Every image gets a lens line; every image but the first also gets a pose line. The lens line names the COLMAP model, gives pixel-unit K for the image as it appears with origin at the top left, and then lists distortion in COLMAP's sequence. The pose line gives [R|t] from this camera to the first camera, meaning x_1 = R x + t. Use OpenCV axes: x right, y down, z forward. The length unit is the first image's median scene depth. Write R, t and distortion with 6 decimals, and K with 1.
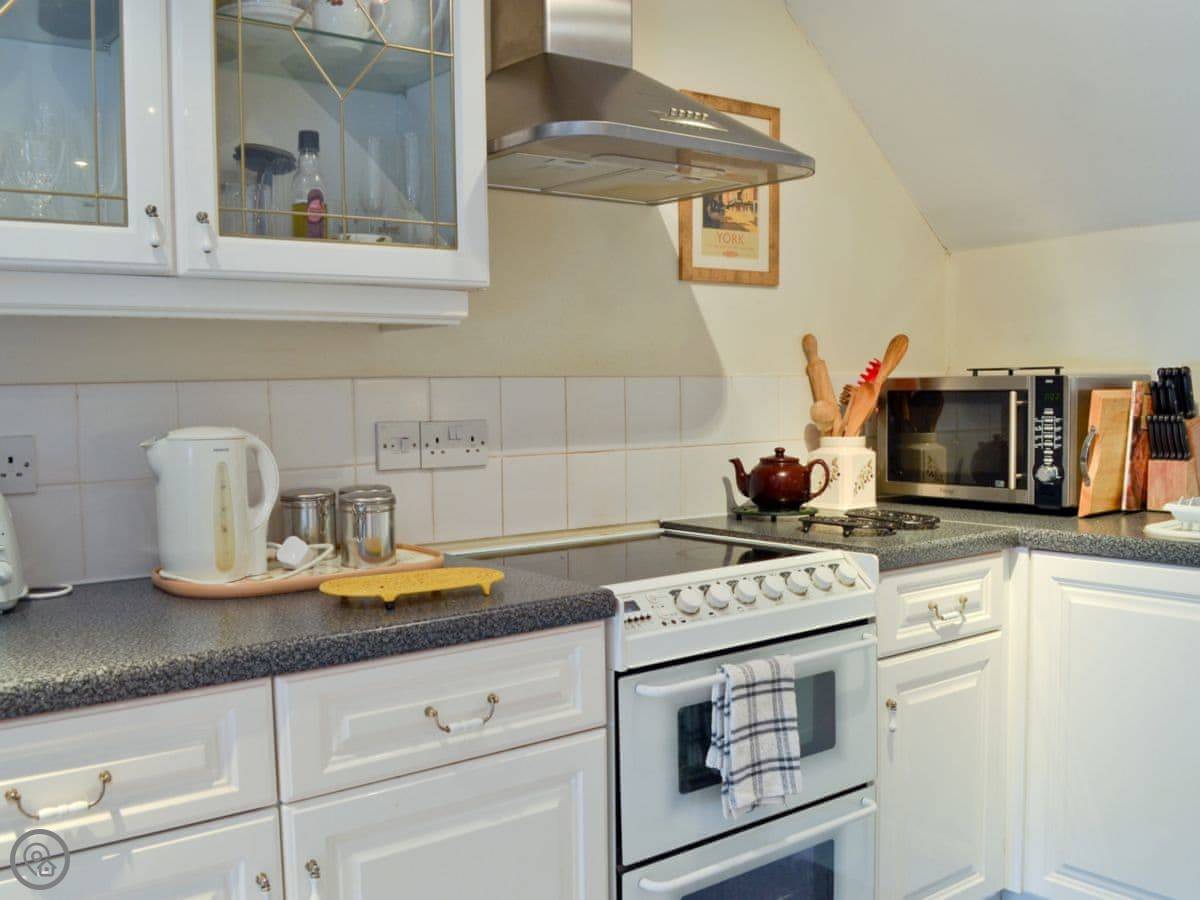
lens RADIAL K [[1274.4, 0, 599.0], [0, 1274.4, 450.5], [0, 0, 1]] dist [0.037026, 0.000000]
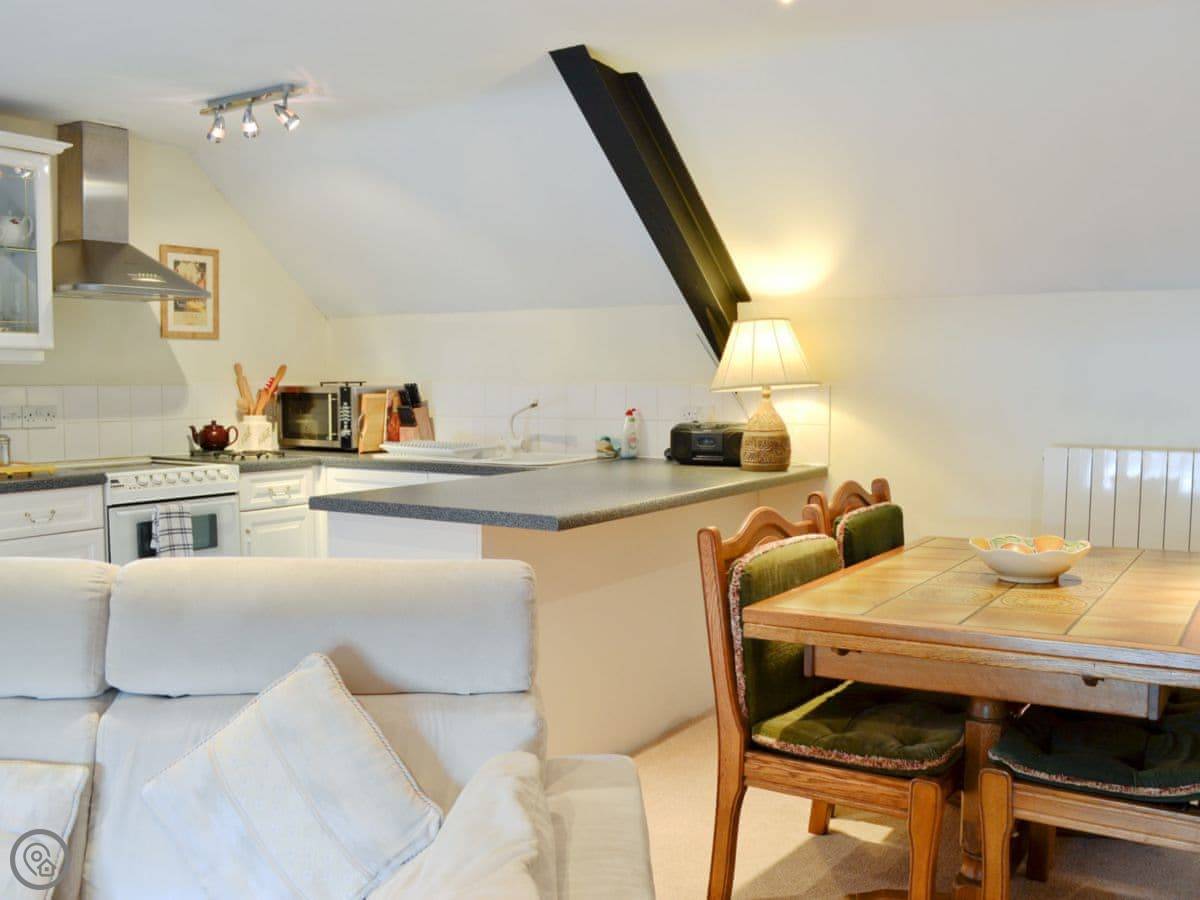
lens RADIAL K [[1200.9, 0, 602.7], [0, 1200.9, 449.5], [0, 0, 1]] dist [-0.014840, 0.000000]
pose [[0.951036, -0.004337, 0.309049, 0.145381], [0.000752, 0.999931, 0.011718, 0.023498], [-0.309079, -0.010912, 0.950974, -1.060822]]
